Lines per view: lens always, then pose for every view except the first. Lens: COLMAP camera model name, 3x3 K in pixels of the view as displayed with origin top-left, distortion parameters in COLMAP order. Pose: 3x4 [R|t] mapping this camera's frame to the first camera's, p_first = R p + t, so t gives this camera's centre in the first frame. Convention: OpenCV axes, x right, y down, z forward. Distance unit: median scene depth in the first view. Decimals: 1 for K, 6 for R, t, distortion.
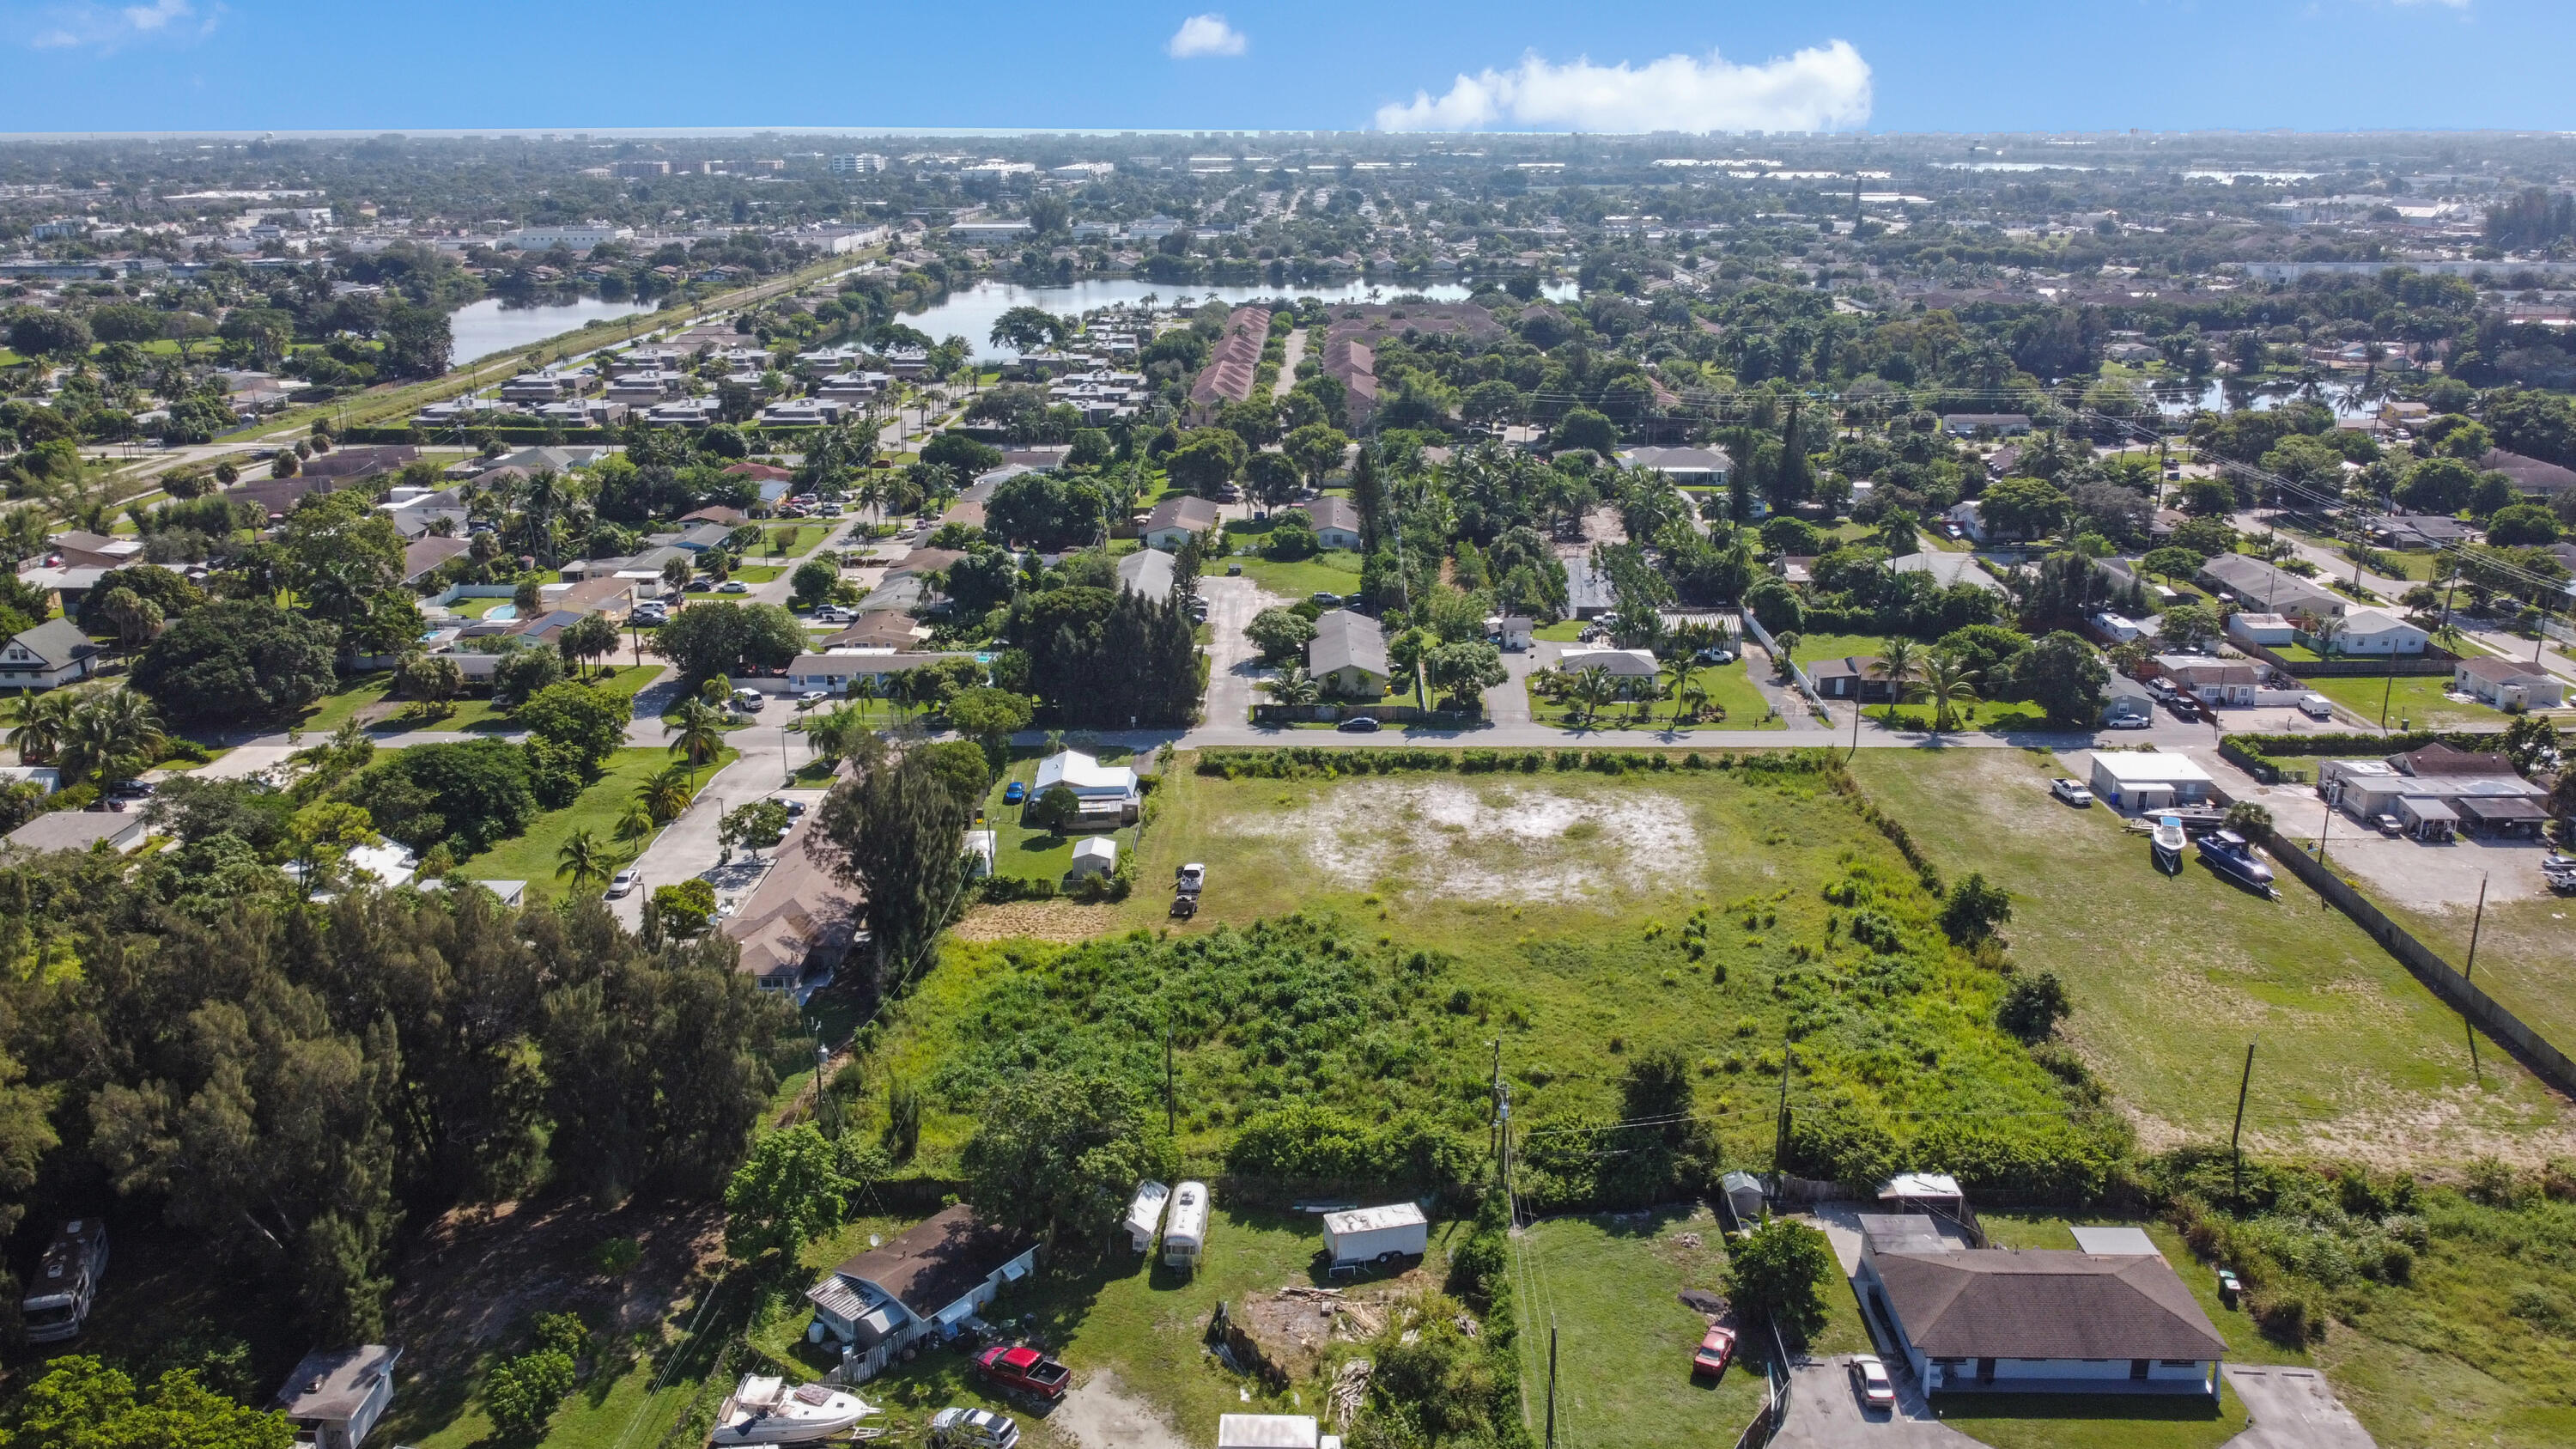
lens RADIAL K [[1935.8, 0, 1288.0], [0, 1935.8, 724.5], [0, 0, 1]] dist [-0.015162, -0.001079]
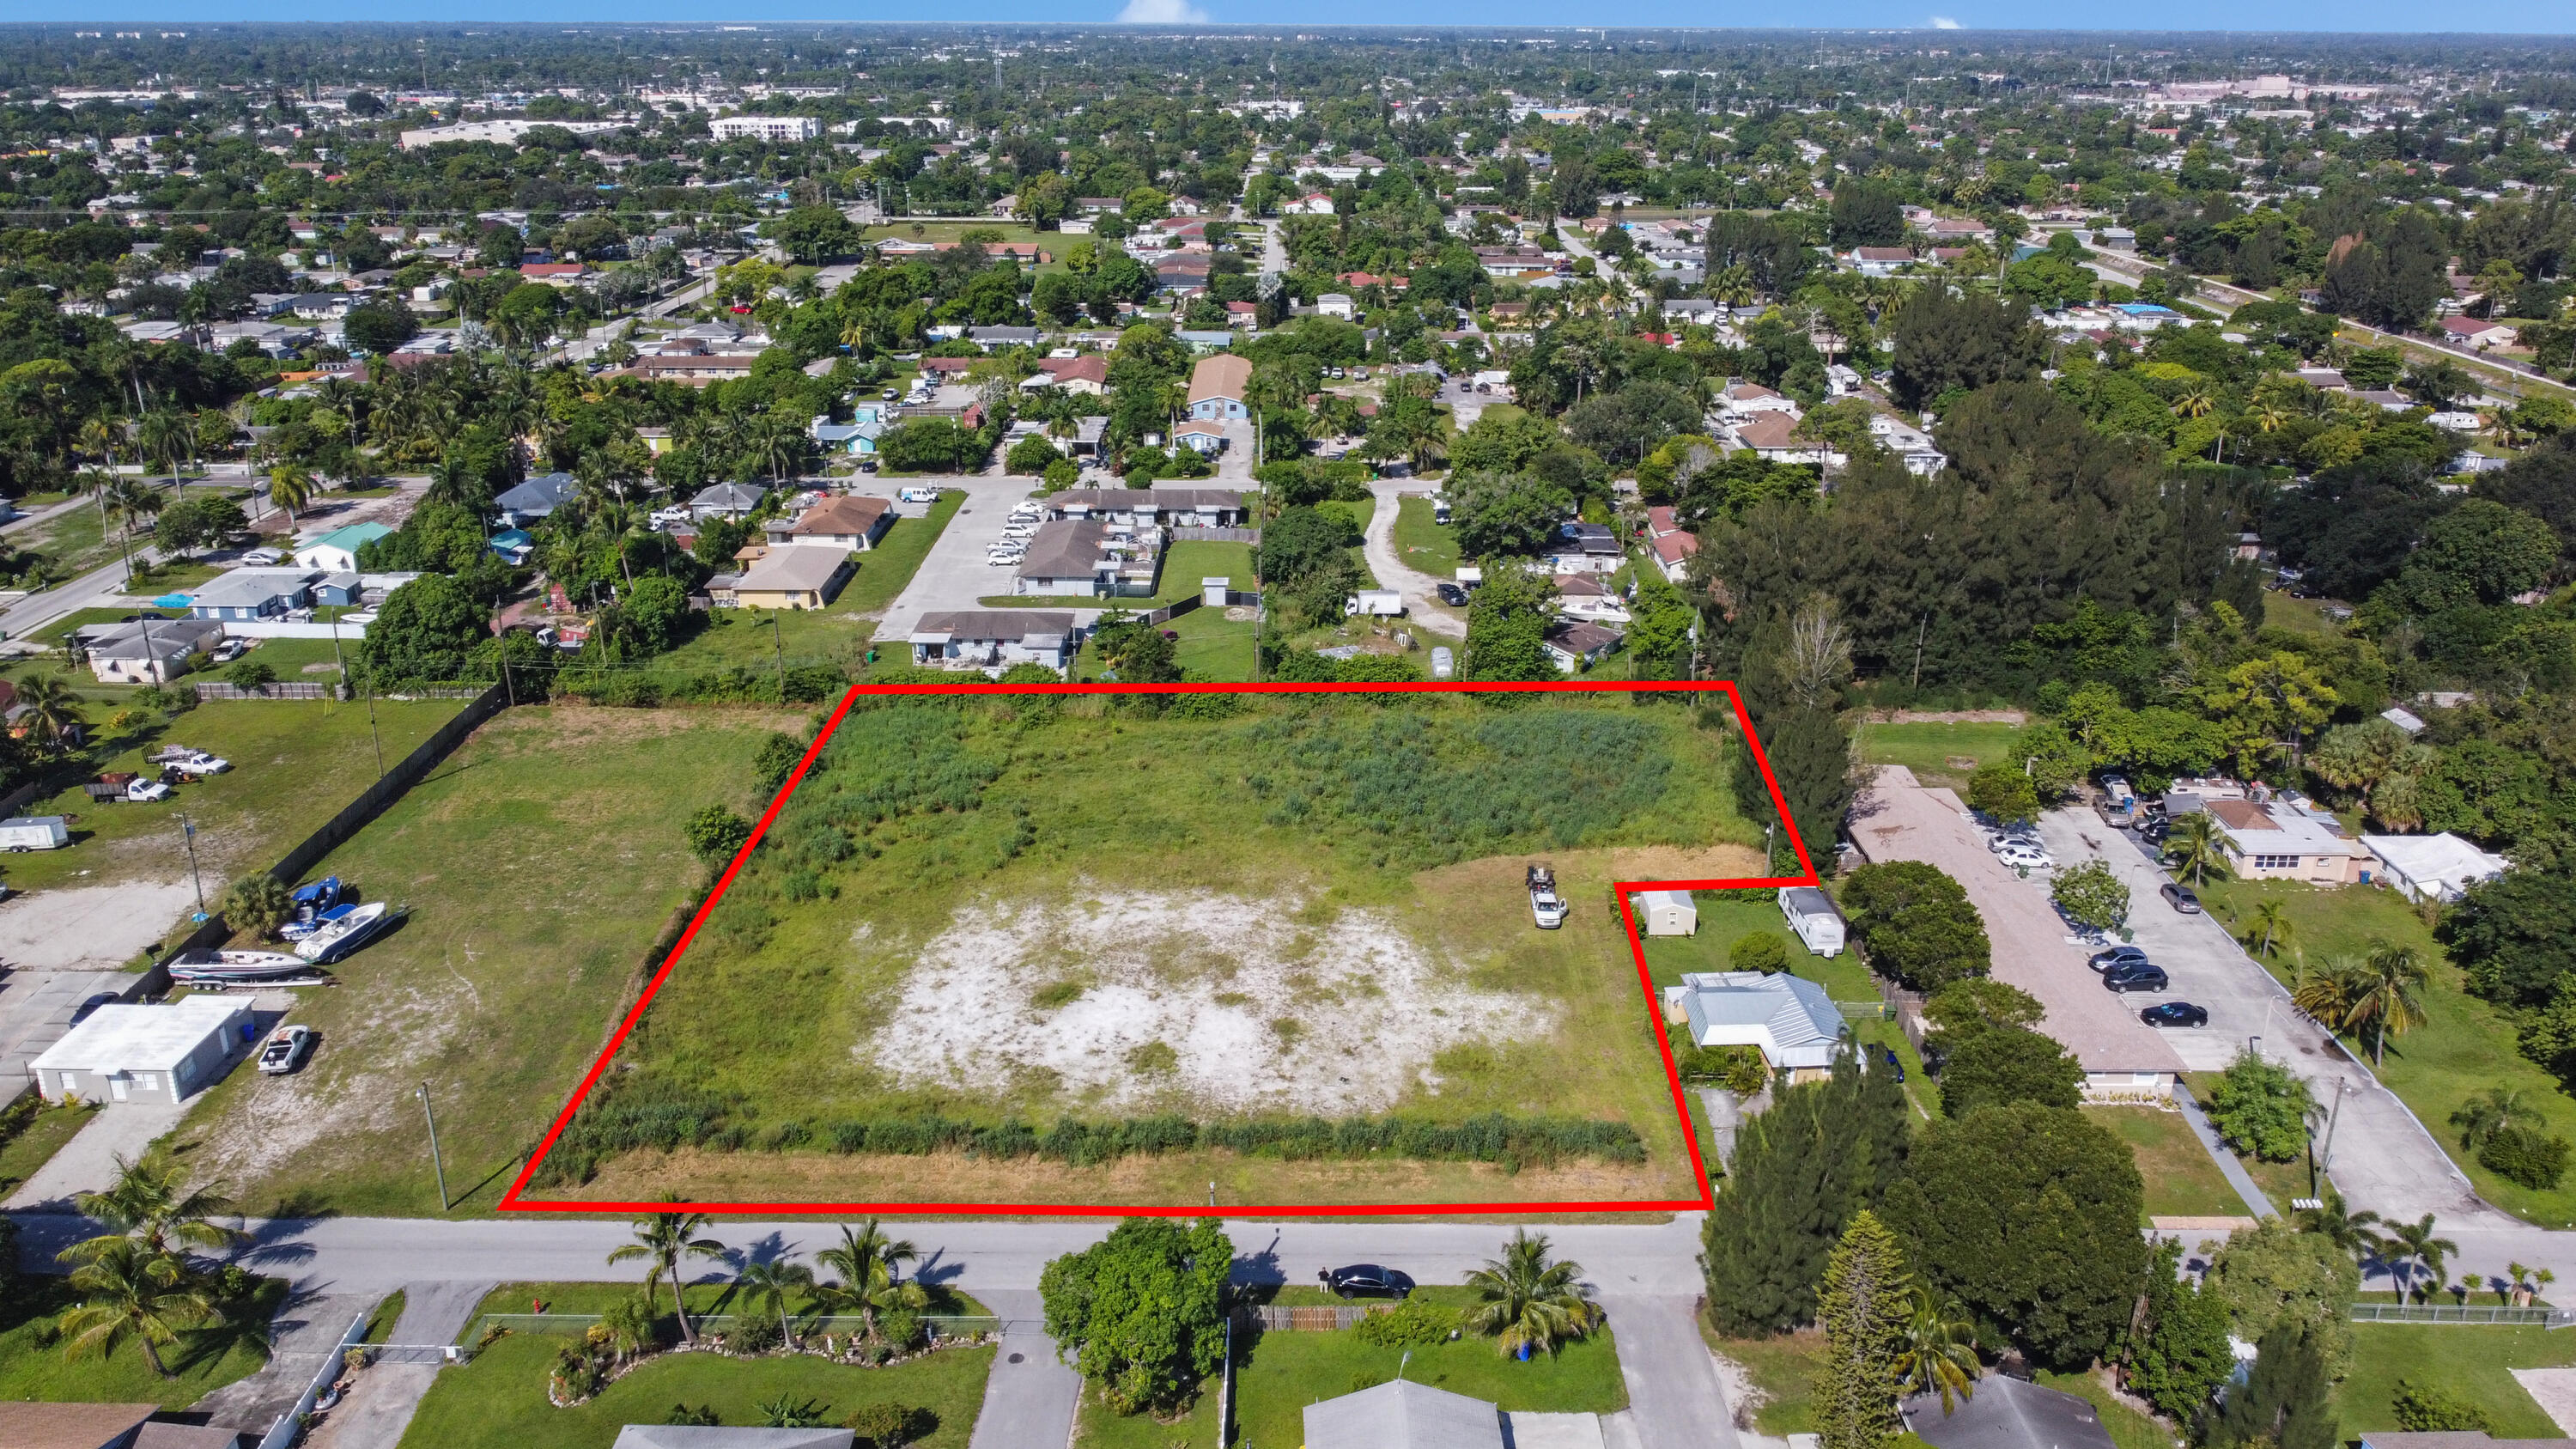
lens RADIAL K [[1935.8, 0, 1288.0], [0, 1935.8, 724.5], [0, 0, 1]] dist [-0.015162, -0.001079]
pose [[-0.999608, 0.006496, -0.027248, 0.078288], [-0.011606, 0.789270, 0.613937, -0.463245], [0.025494, 0.614012, -0.788885, 1.447401]]
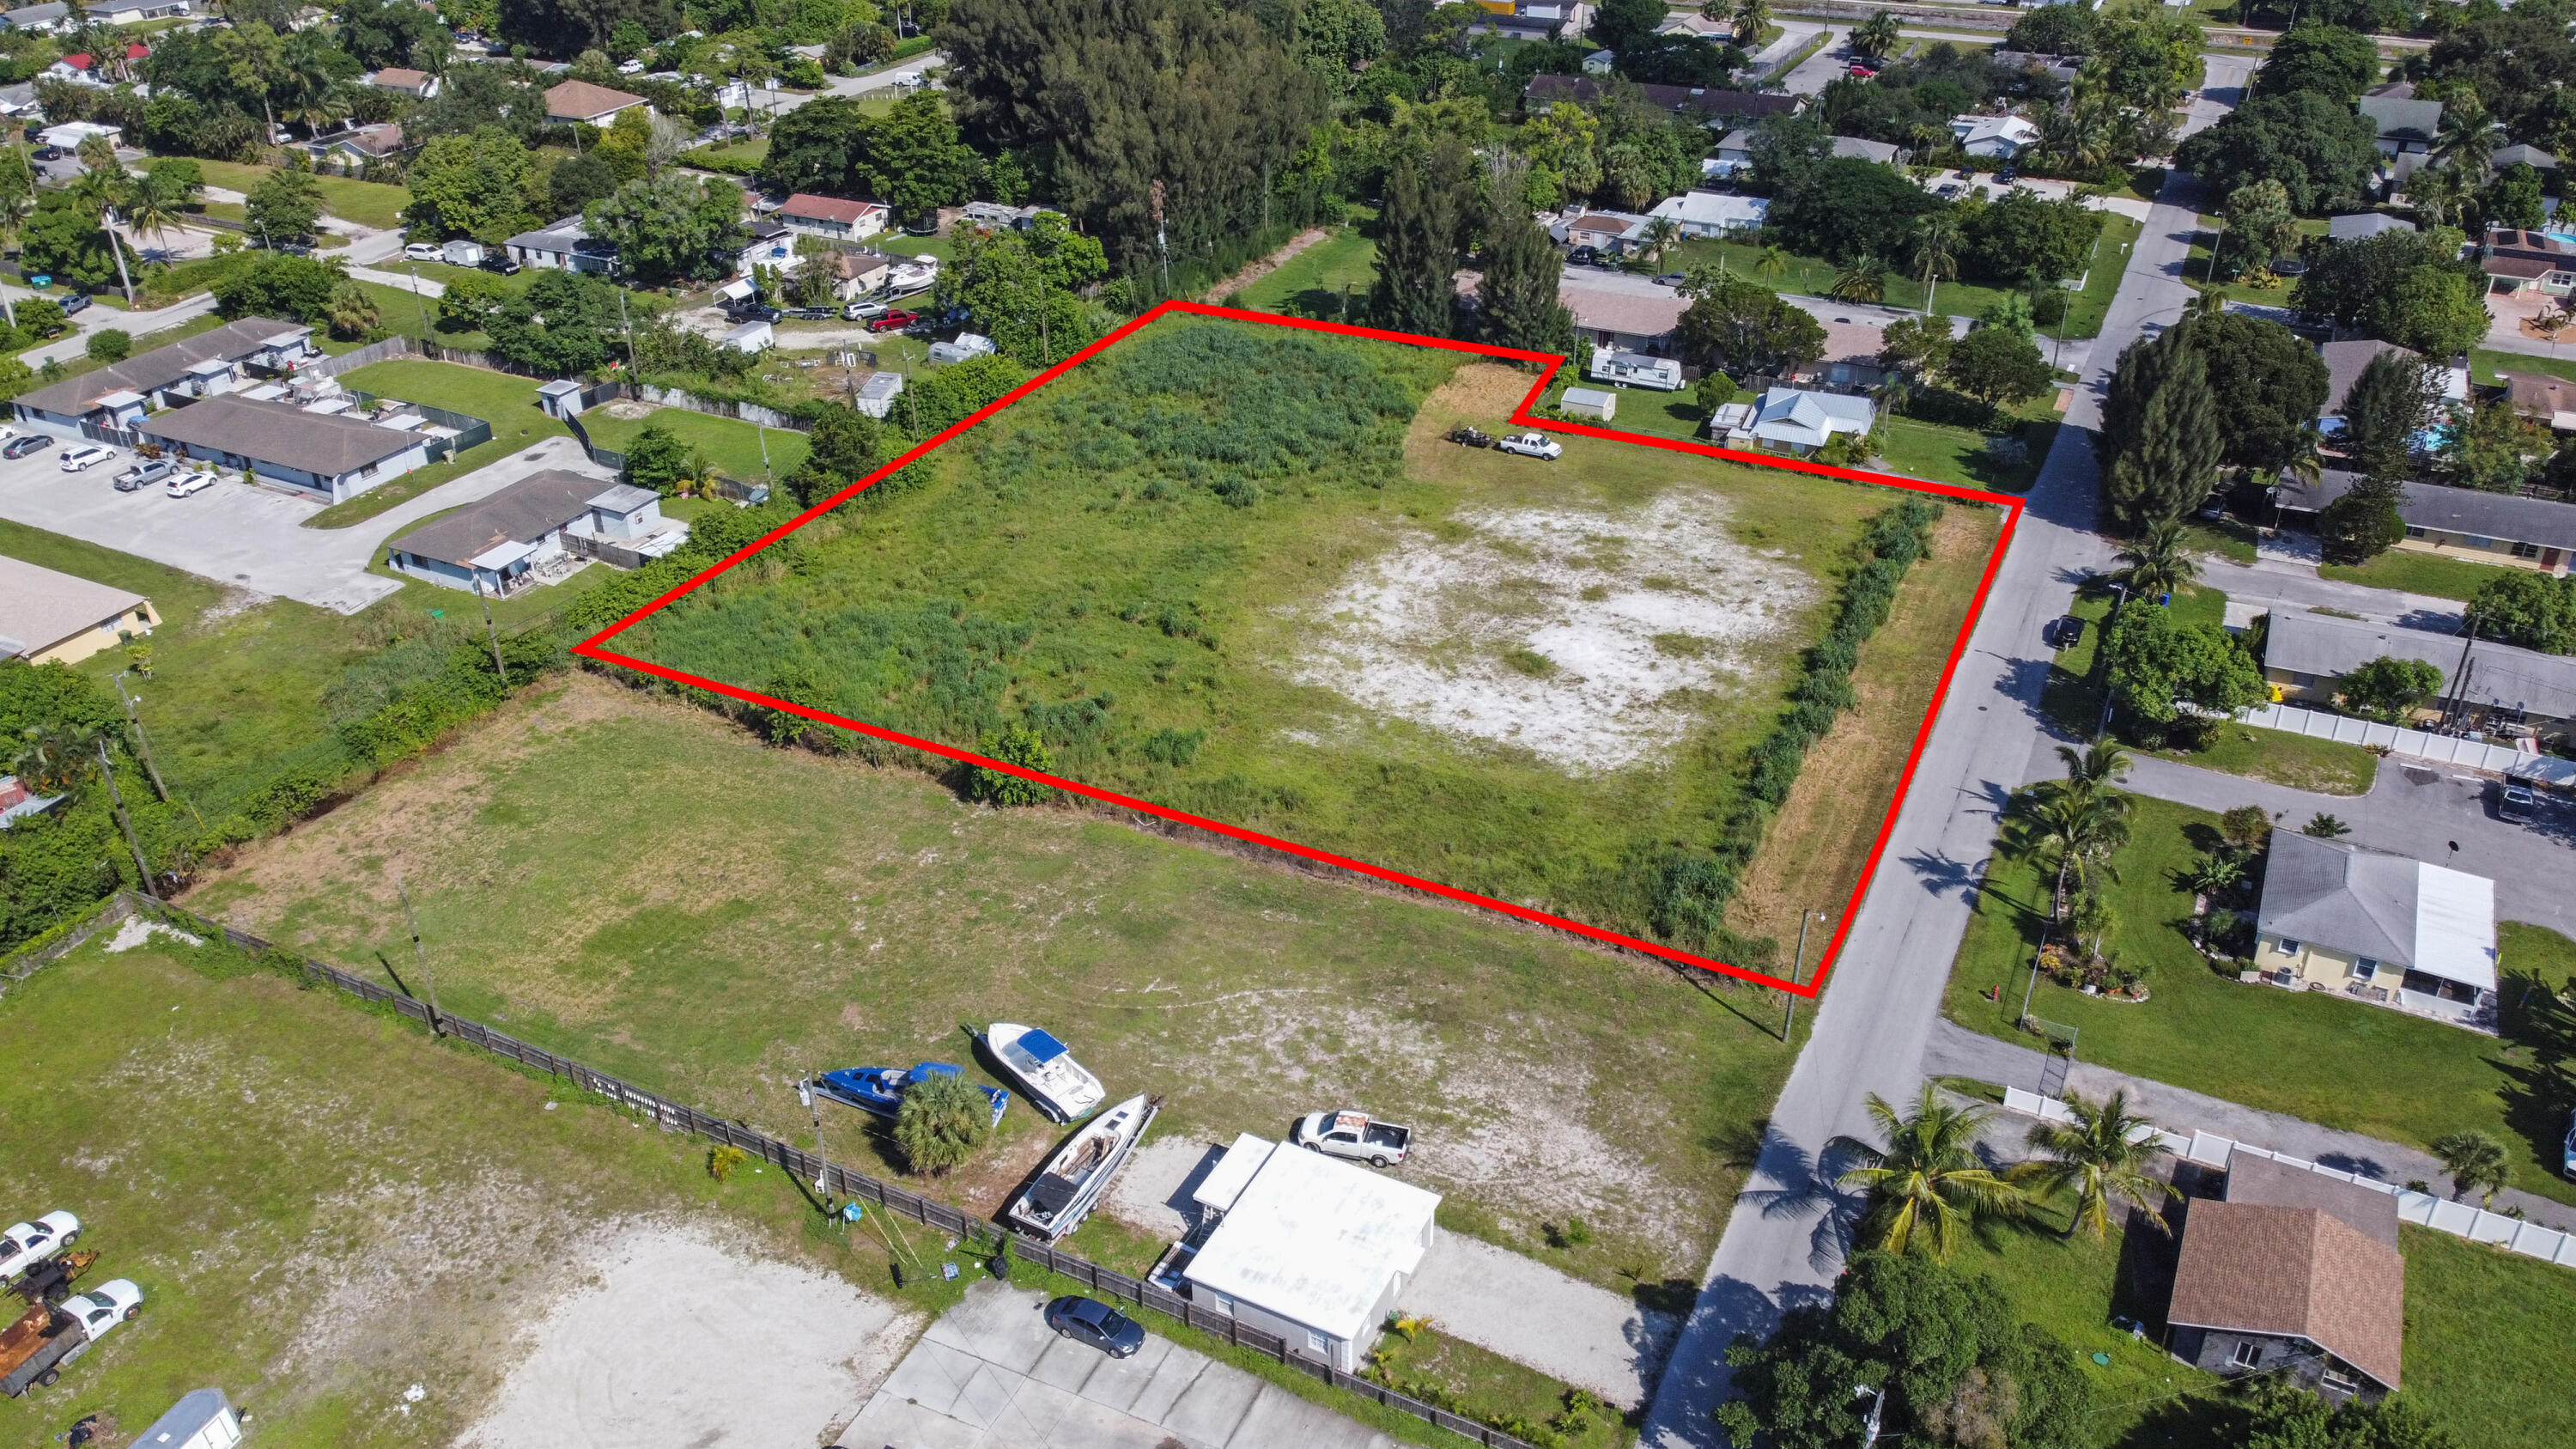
lens RADIAL K [[1935.8, 0, 1288.0], [0, 1935.8, 724.5], [0, 0, 1]] dist [-0.015162, -0.001079]
pose [[-0.422973, 0.462355, -0.779309, 0.733798], [-0.264341, 0.759662, 0.594170, -0.326927], [0.866728, 0.457321, -0.199097, 1.023840]]
